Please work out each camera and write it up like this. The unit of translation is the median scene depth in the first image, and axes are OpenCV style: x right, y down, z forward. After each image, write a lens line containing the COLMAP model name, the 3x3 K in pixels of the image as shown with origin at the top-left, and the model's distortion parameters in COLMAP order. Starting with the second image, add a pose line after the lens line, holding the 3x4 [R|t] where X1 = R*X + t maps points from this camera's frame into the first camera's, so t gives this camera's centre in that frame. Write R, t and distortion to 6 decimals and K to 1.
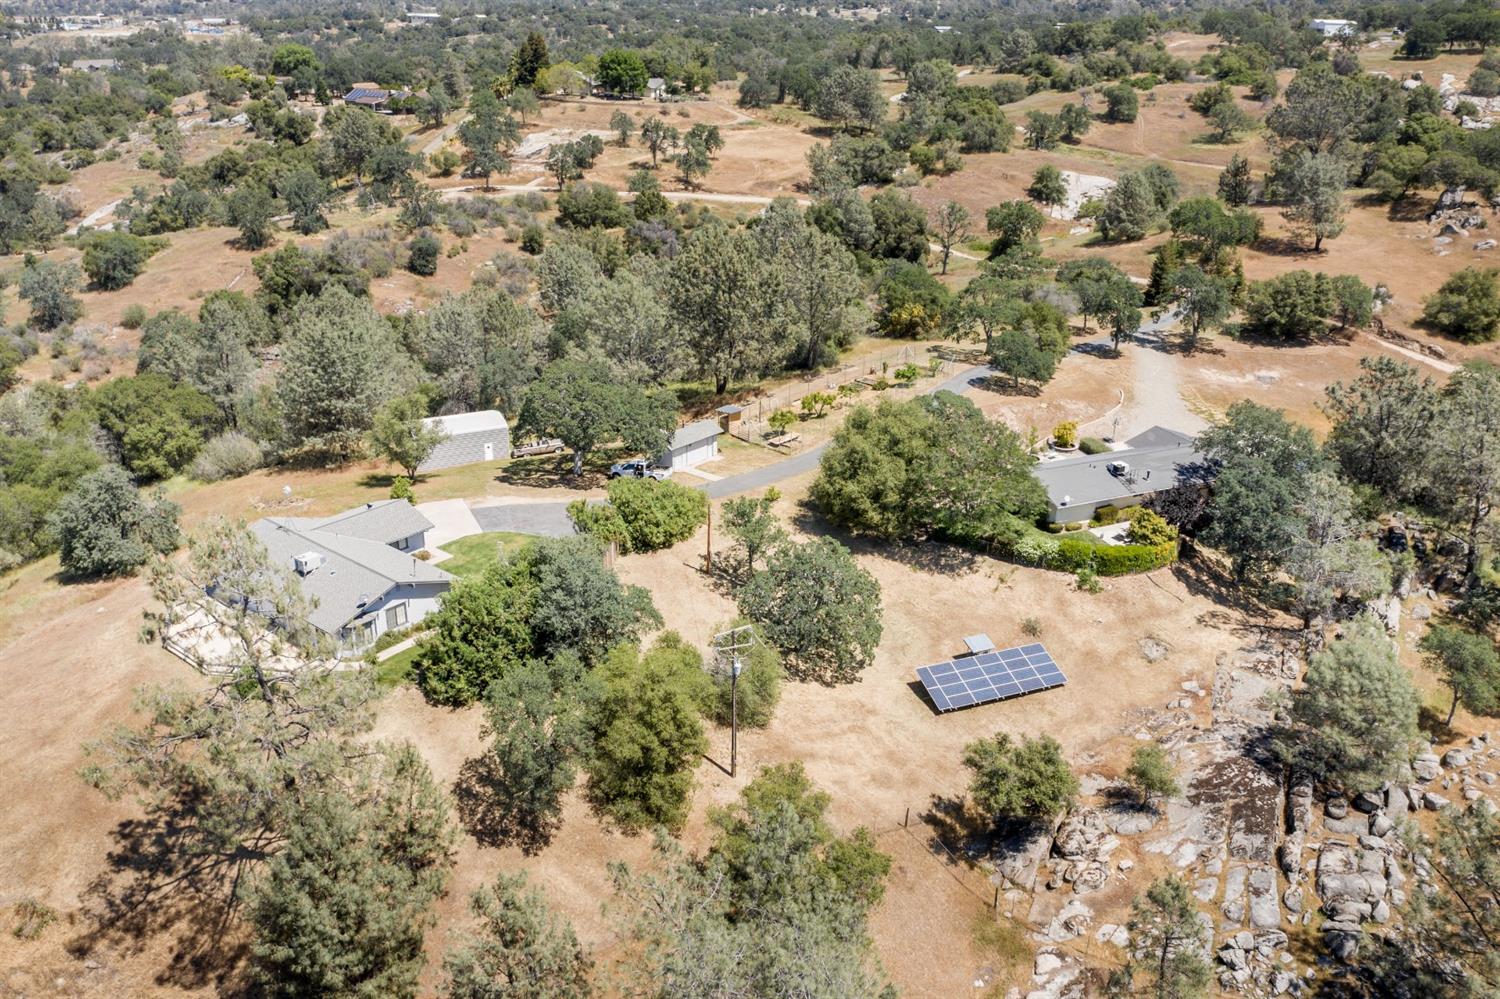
lens RADIAL K [[1227.8, 0, 751.4], [0, 1227.8, 503.3], [0, 0, 1]] dist [-0.017210, 0.003189]
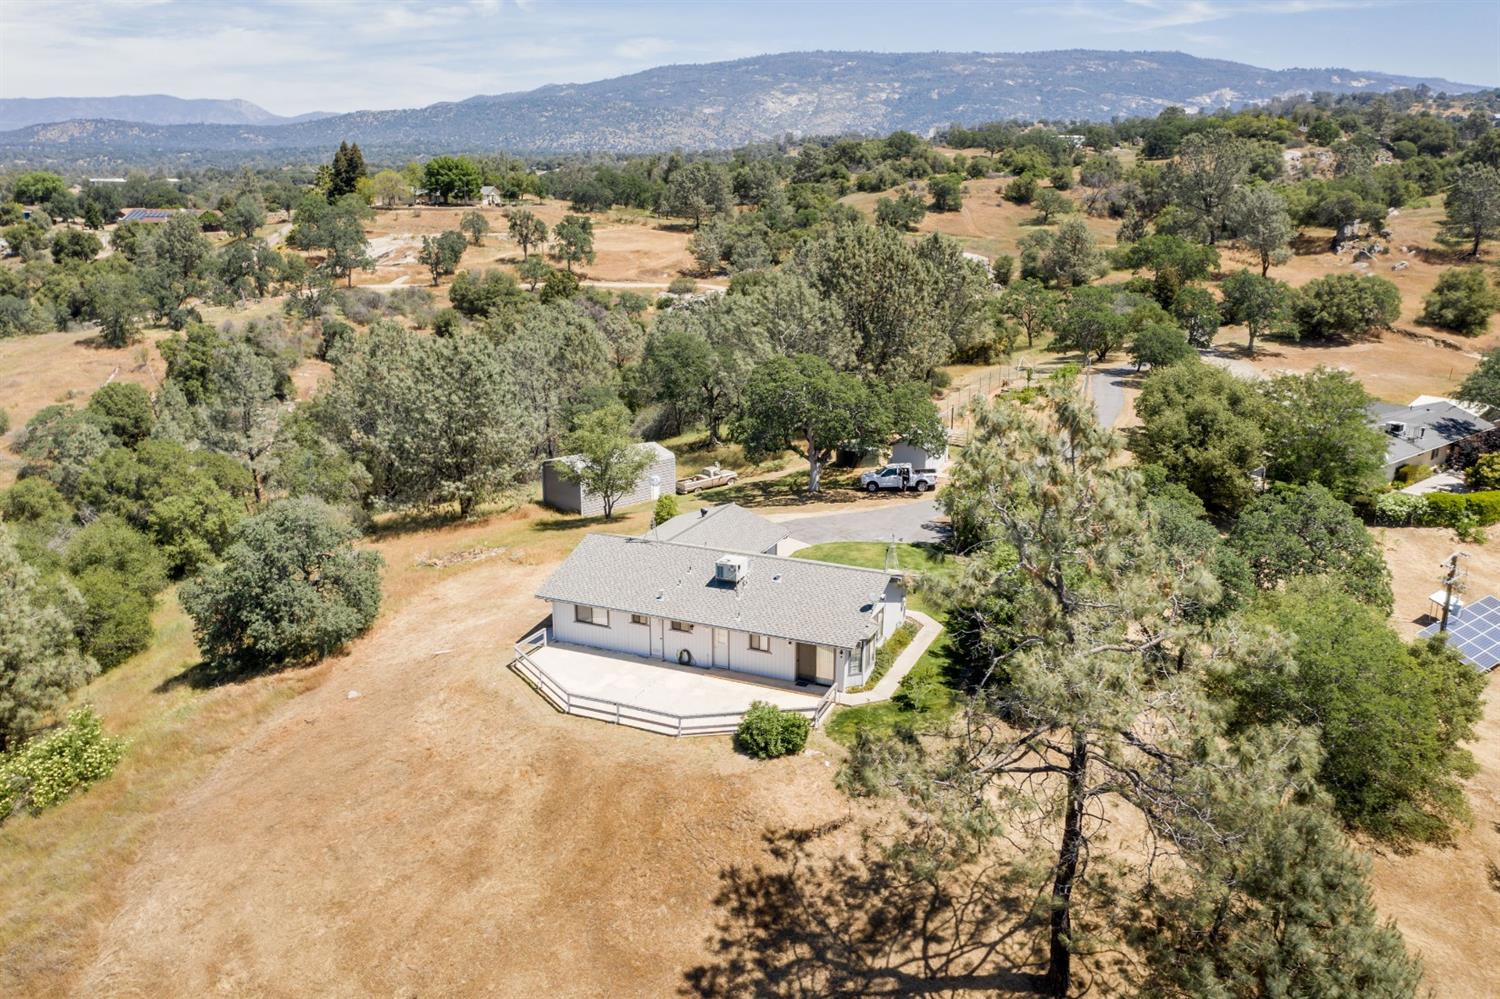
lens RADIAL K [[1185.5, 0, 753.1], [0, 1185.5, 500.5], [0, 0, 1]] dist [-0.018699, 0.007195]
pose [[0.964647, -0.086981, 0.248778, -0.275872], [0.116052, 0.987714, -0.104659, 0.043918], [-0.236618, 0.129830, 0.962889, 0.184606]]
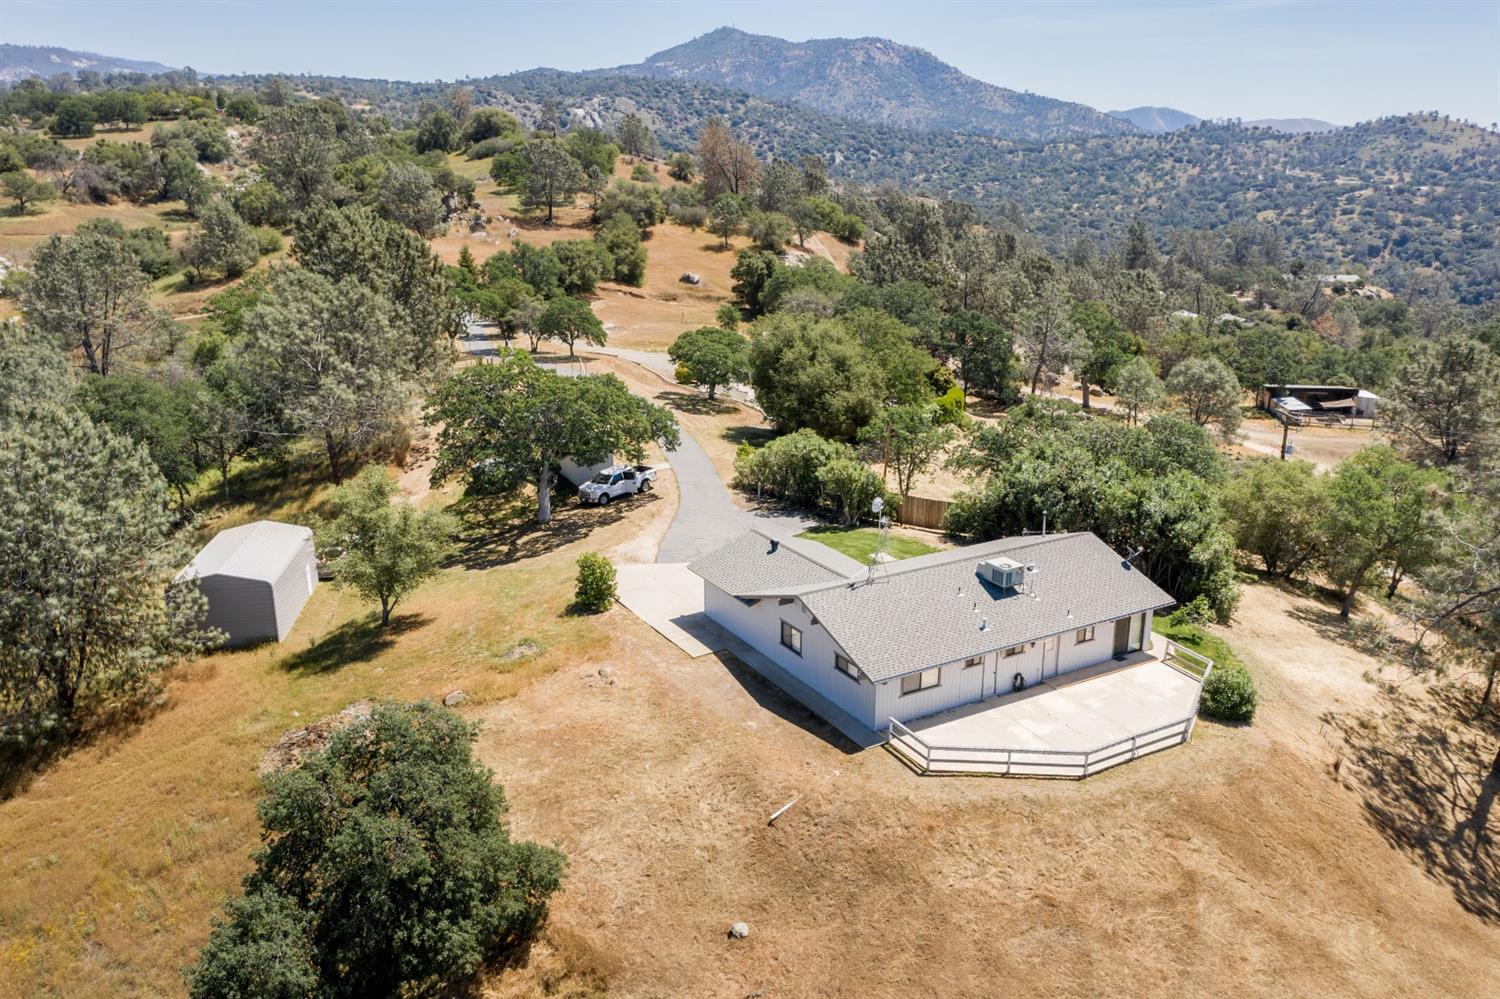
lens RADIAL K [[1185.5, 0, 753.1], [0, 1185.5, 500.5], [0, 0, 1]] dist [-0.018699, 0.007195]
pose [[0.349970, -0.281700, 0.893402, -0.502007], [0.366506, 0.918864, 0.146158, -0.064992], [-0.862087, 0.276287, 0.424819, 0.451782]]
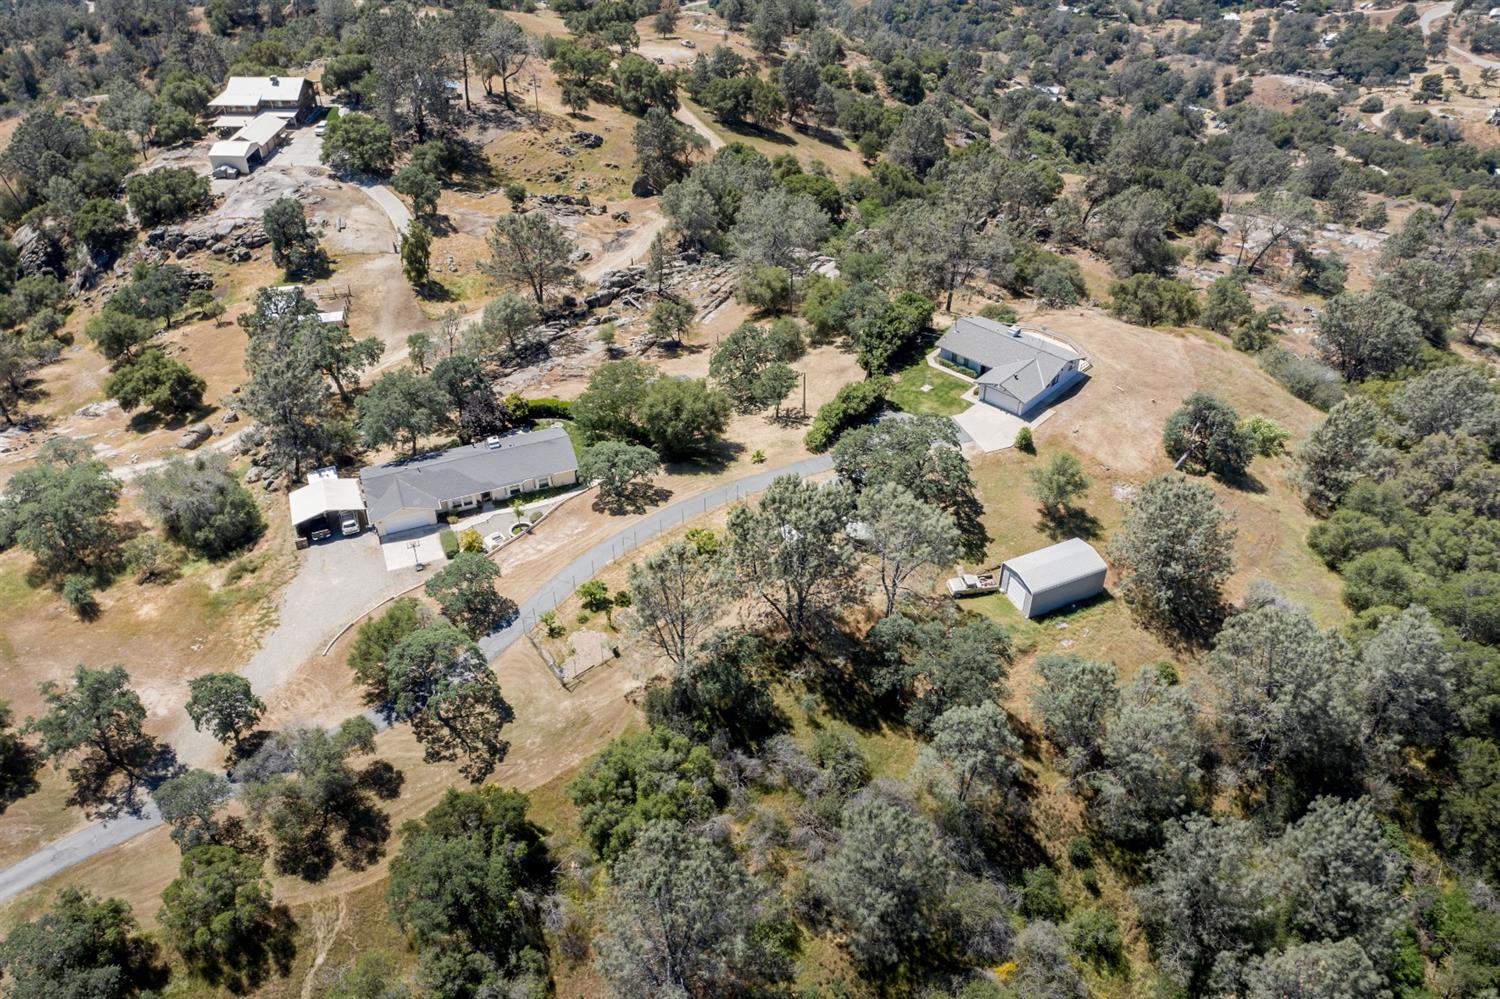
lens RADIAL K [[1190.7, 0, 753.0], [0, 1190.7, 499.8], [0, 0, 1]] dist [-0.021830, -0.001855]
pose [[-0.998326, -0.047697, 0.032707, -0.014847], [0.004405, 0.501179, 0.865333, -0.762351], [-0.057666, 0.864028, -0.500130, 1.166350]]
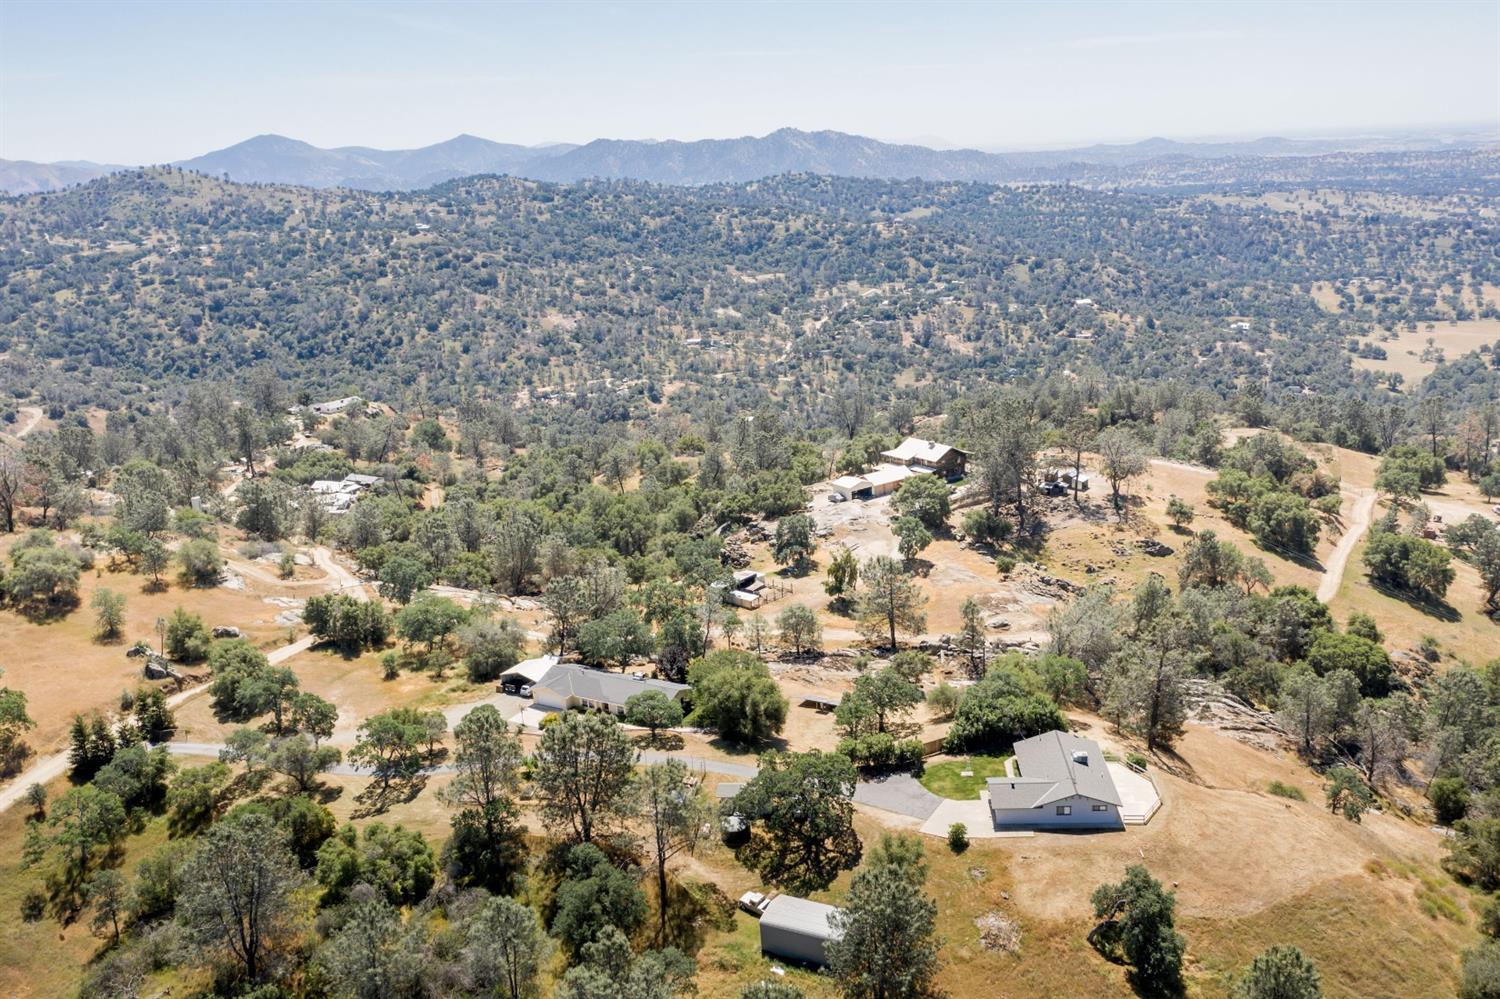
lens RADIAL K [[1281.8, 0, 753.1], [0, 1281.8, 500.3], [0, 0, 1]] dist [-0.020085, 0.007915]
pose [[-0.574039, -0.211423, 0.791063, -0.795004], [0.359126, 0.803210, 0.475271, -0.703319], [-0.735872, 0.556915, -0.385146, 0.999557]]
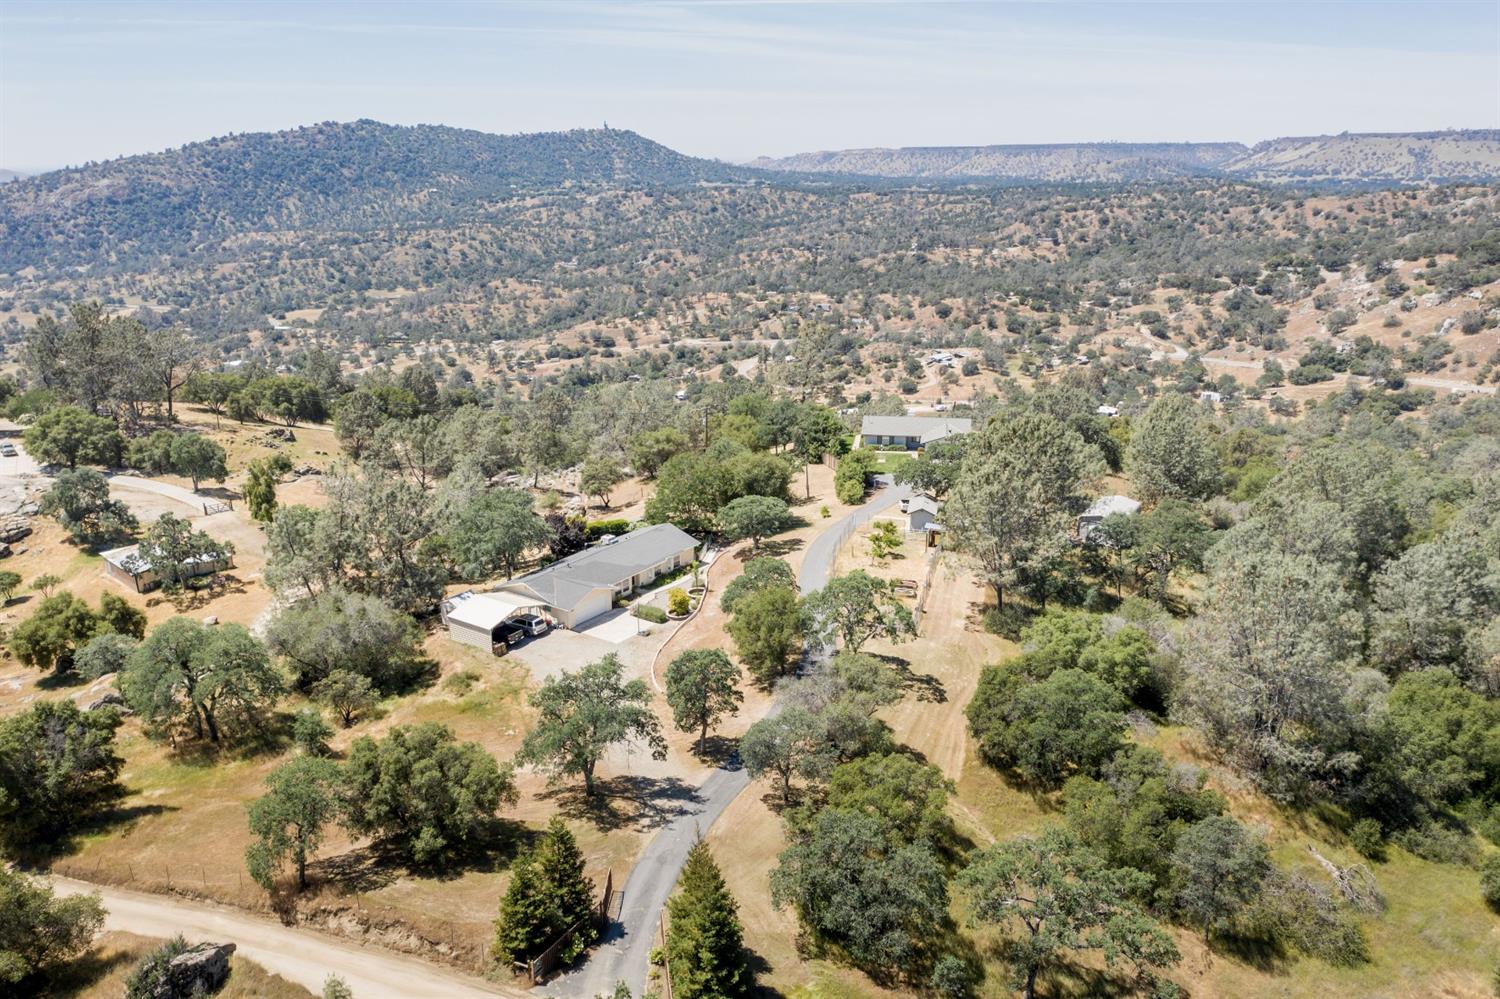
lens RADIAL K [[1181.9, 0, 754.9], [0, 1181.9, 499.7], [0, 0, 1]] dist [-0.019733, 0.002245]
pose [[-0.861214, 0.129734, -0.491406, 0.533305], [-0.211349, 0.787894, 0.578408, -0.557571], [0.462215, 0.601991, -0.651126, 1.285118]]
